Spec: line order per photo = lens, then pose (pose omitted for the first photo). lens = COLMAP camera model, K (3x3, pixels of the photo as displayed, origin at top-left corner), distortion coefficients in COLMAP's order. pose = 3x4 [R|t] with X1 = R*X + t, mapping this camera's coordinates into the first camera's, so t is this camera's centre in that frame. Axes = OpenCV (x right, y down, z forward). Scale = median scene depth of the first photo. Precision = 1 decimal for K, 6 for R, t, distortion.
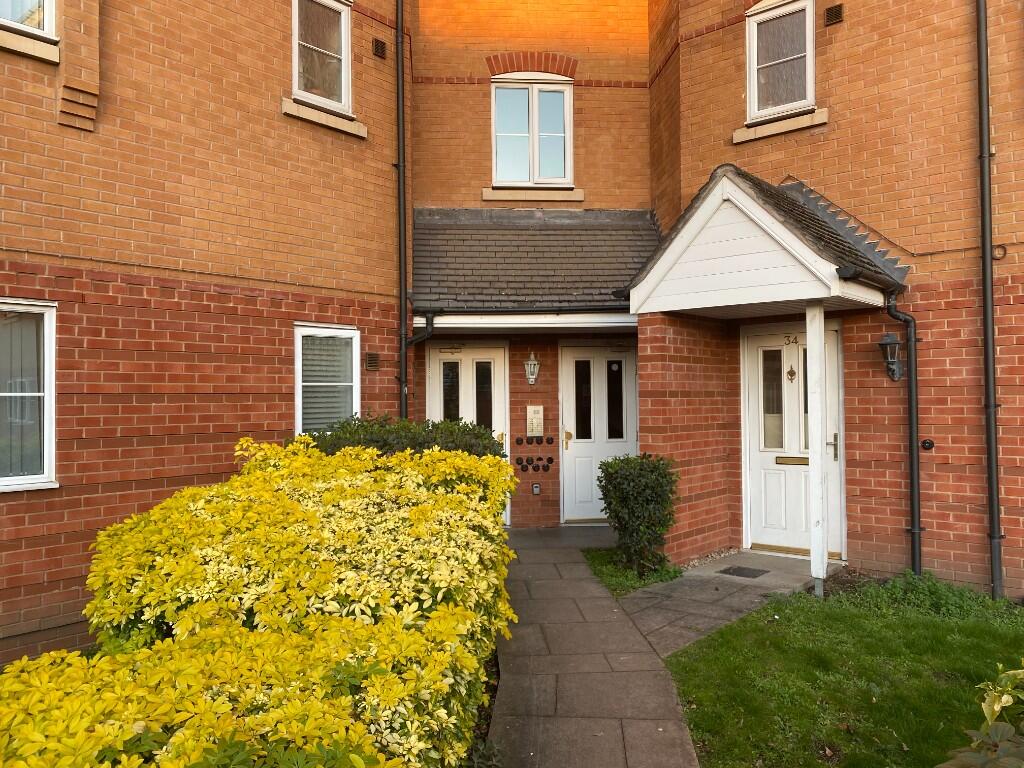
lens RADIAL K [[803.9, 0, 512.0], [0, 803.9, 384.0], [0, 0, 1]] dist [0.054805, -0.009600]
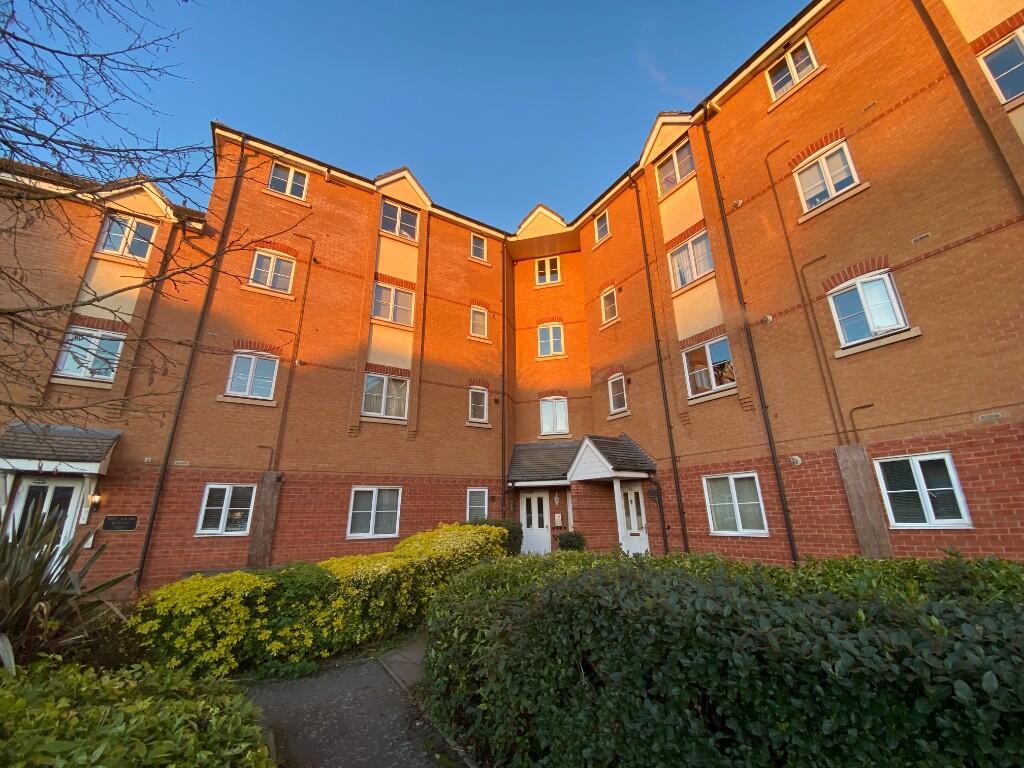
lens RADIAL K [[406.8, 0, 512.0], [0, 406.8, 384.0], [0, 0, 1]] dist [0.098061, -0.000014]
pose [[0.951715, -0.100849, -0.289945, 0.403325], [0.013777, 0.957578, -0.287844, 0.005086], [0.306674, 0.269951, 0.912731, -0.550072]]
